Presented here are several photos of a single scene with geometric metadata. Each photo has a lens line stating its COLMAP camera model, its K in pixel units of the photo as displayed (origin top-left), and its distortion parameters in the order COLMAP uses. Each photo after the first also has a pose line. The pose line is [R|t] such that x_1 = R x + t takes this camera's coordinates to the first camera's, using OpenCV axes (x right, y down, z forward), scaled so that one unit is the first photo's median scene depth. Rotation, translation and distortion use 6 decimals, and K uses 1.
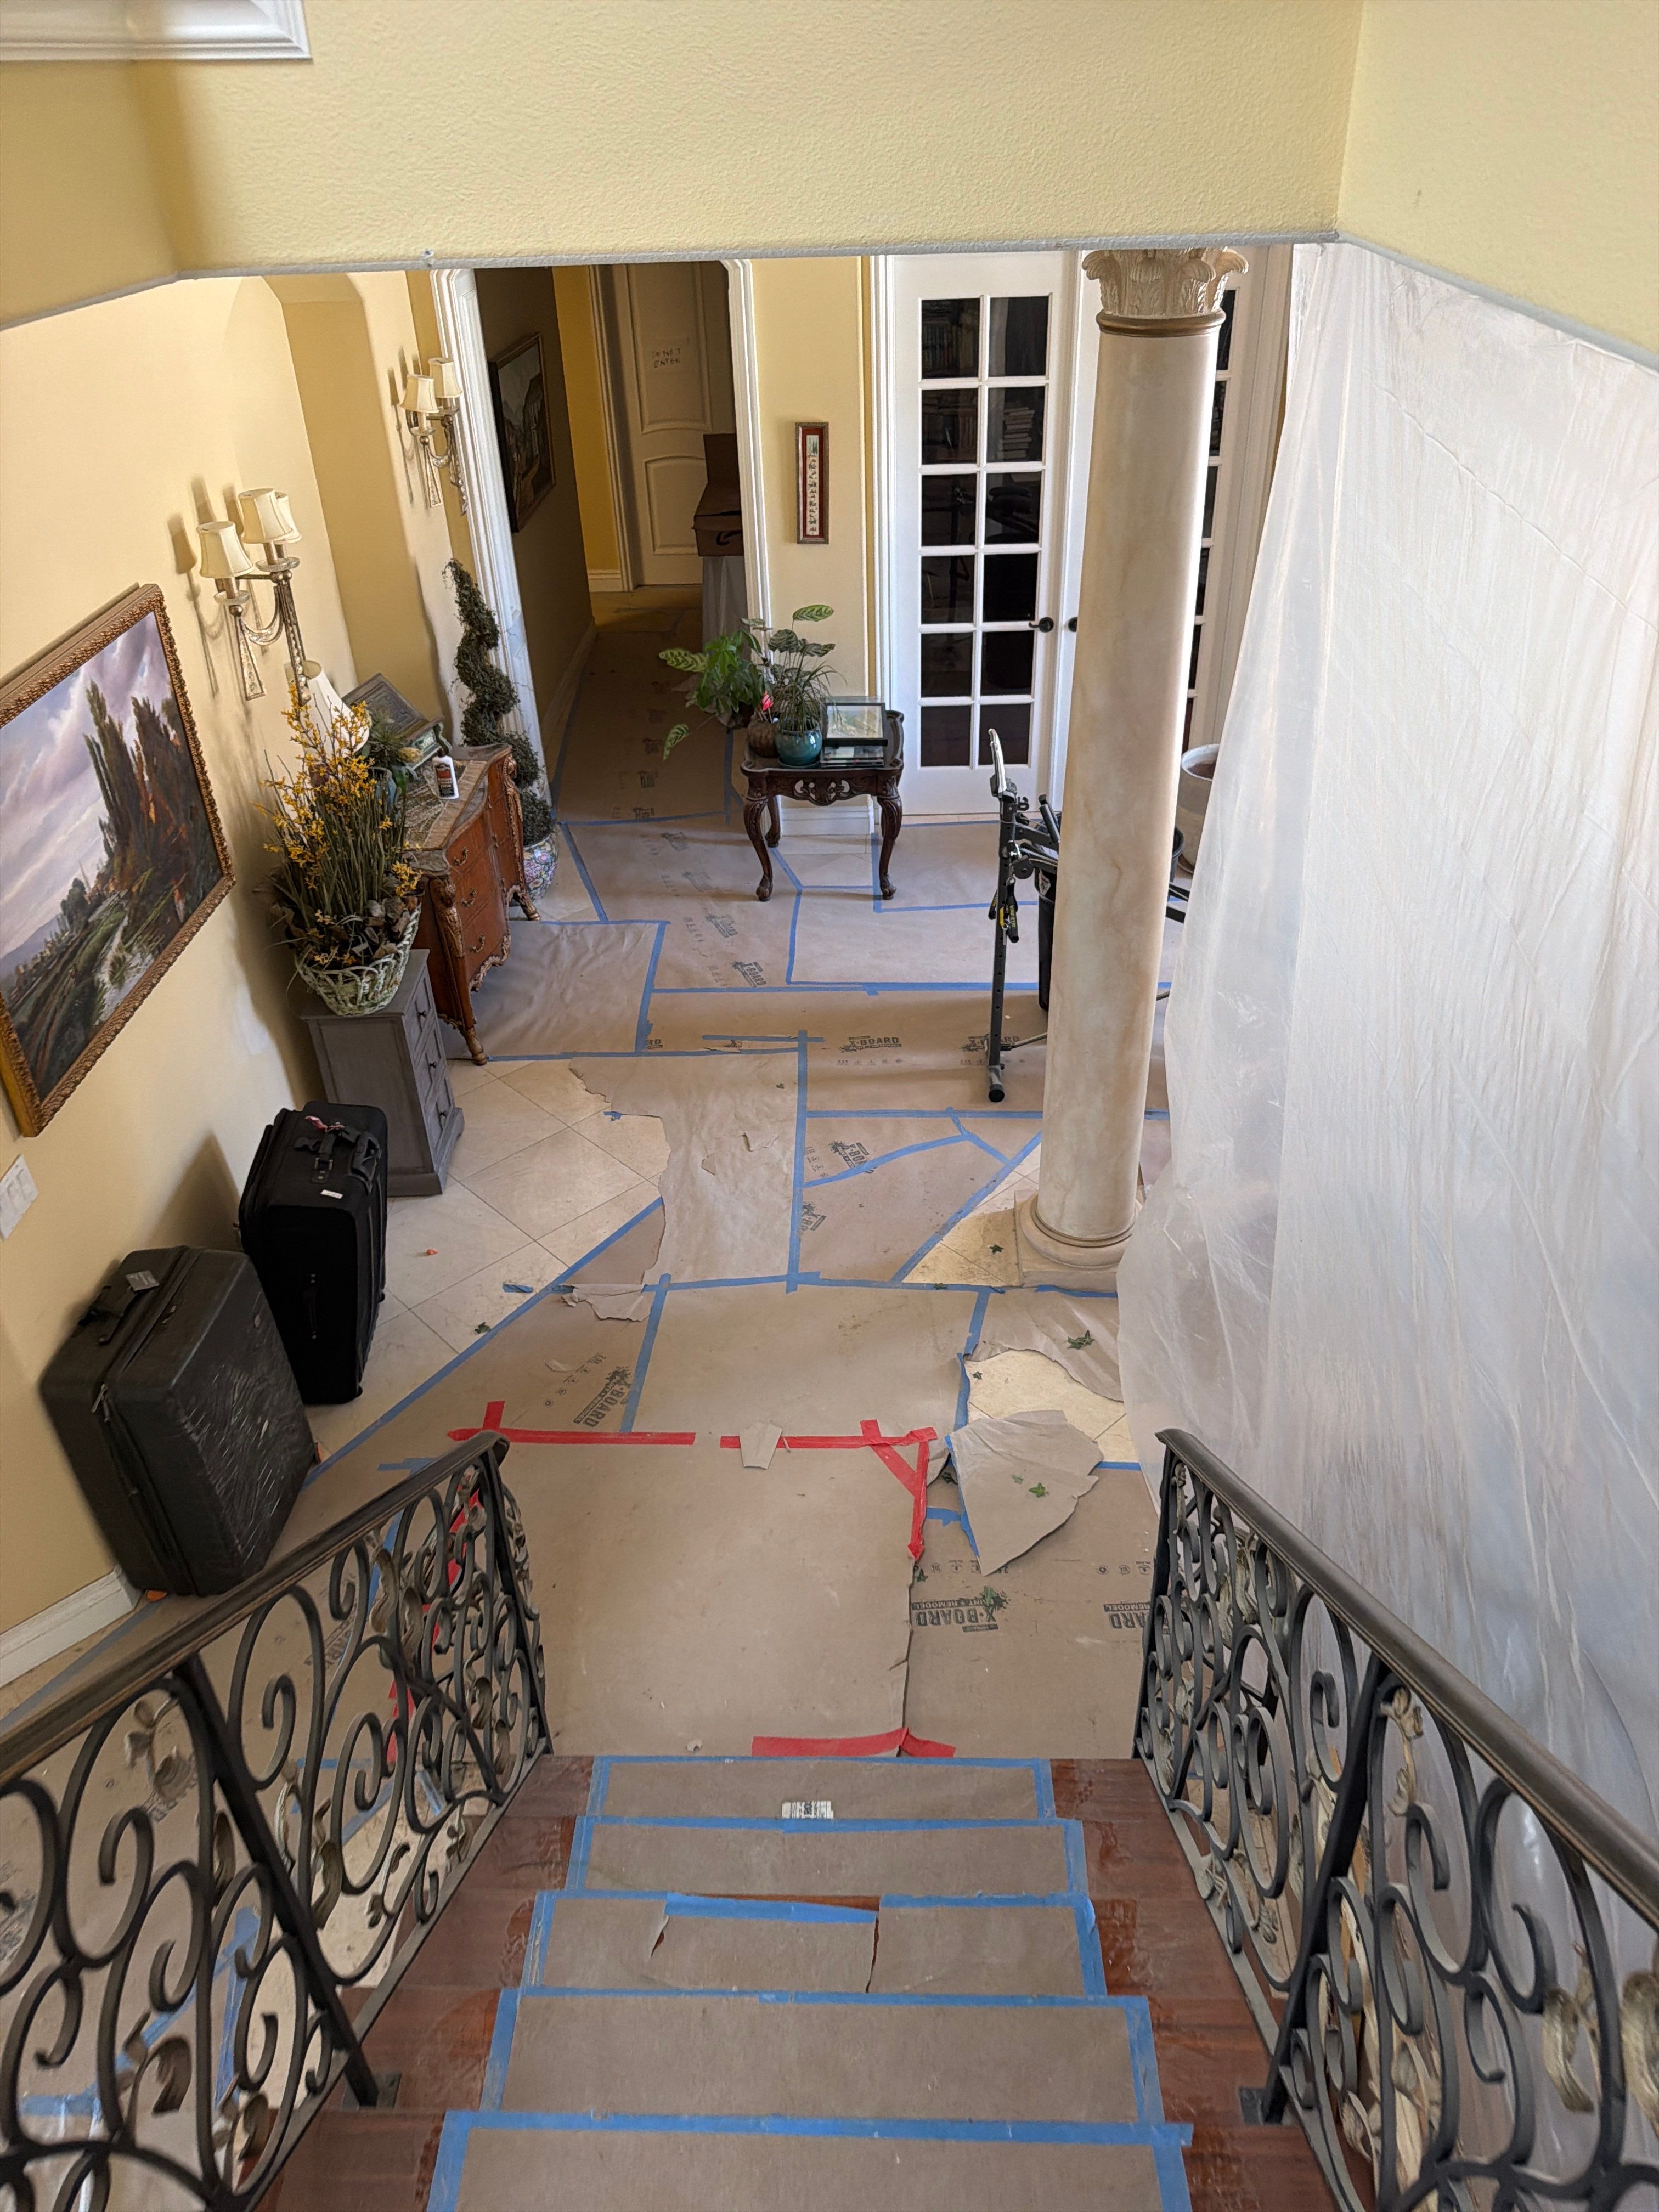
lens RADIAL K [[1577.5, 0, 834.2], [0, 1577.5, 1107.6], [0, 0, 1]] dist [-0.008941, -0.017656]
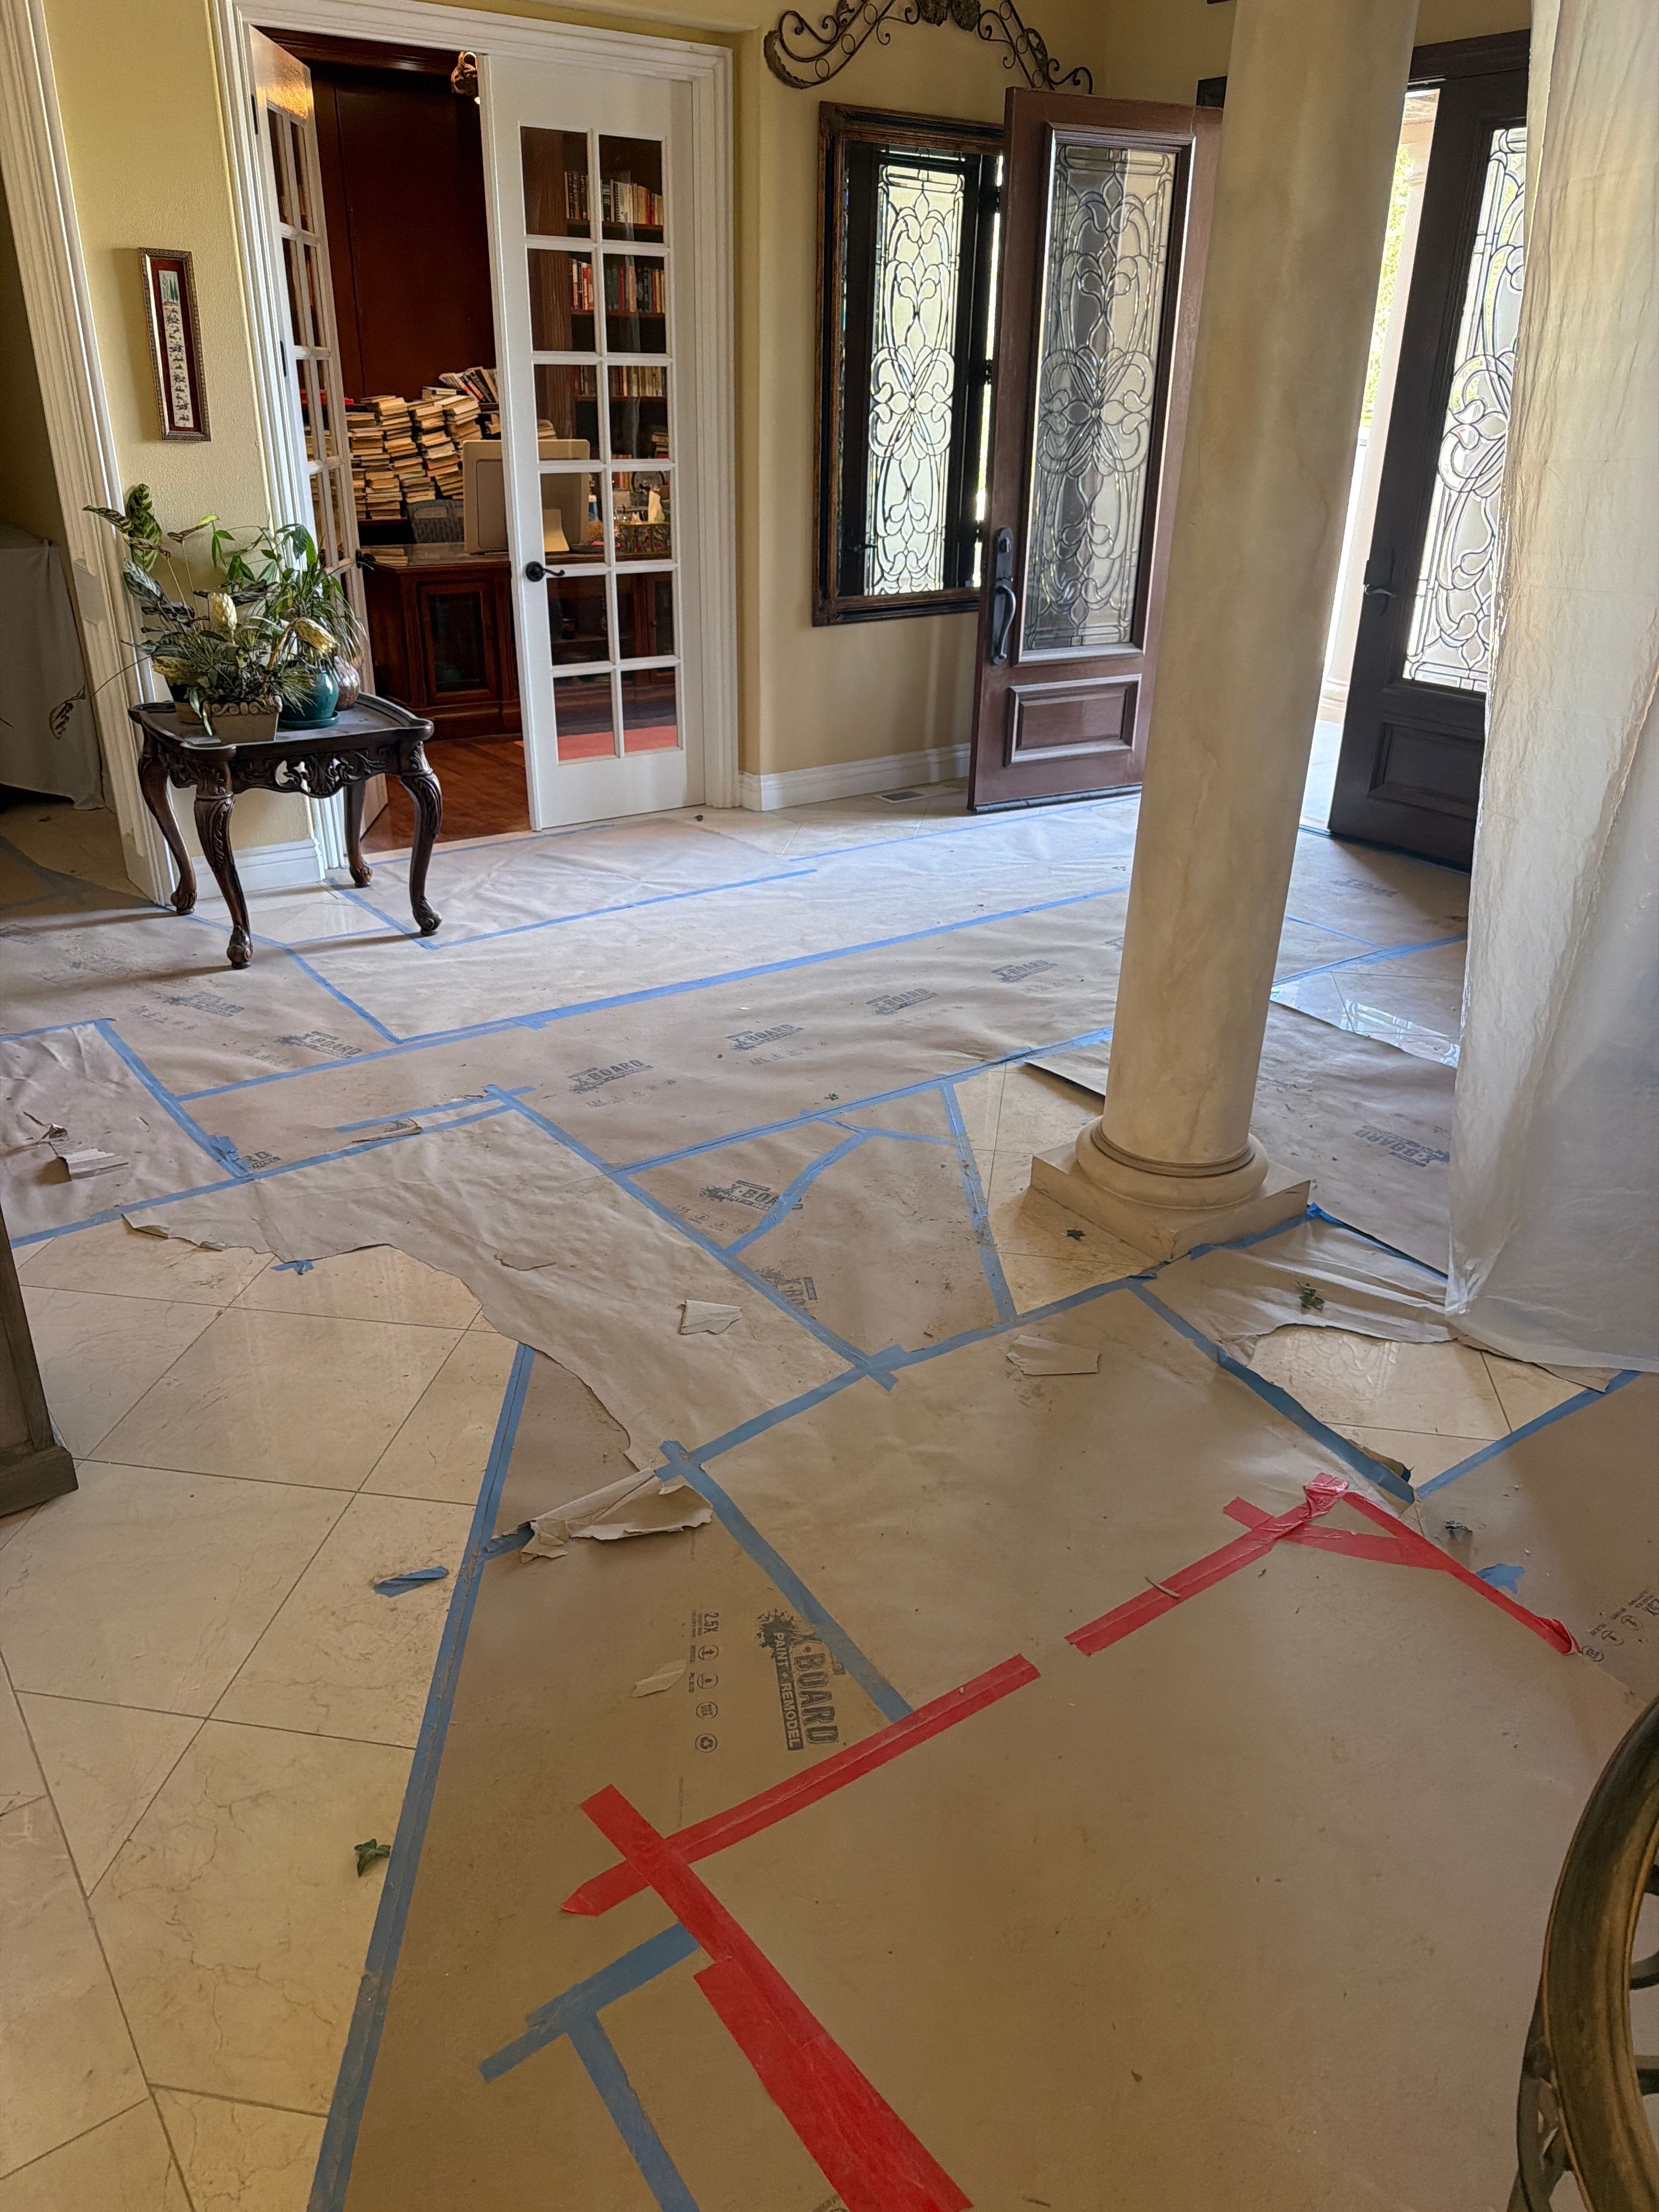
lens RADIAL K [[1577.5, 0, 828.0], [0, 1577.5, 1104.4], [0, 0, 1]] dist [-0.008941, -0.017656]
pose [[0.785140, -0.218142, 0.579629, -0.325966], [0.311655, 0.947942, -0.065398, 0.048256], [-0.535189, 0.231990, 0.812252, 0.502828]]
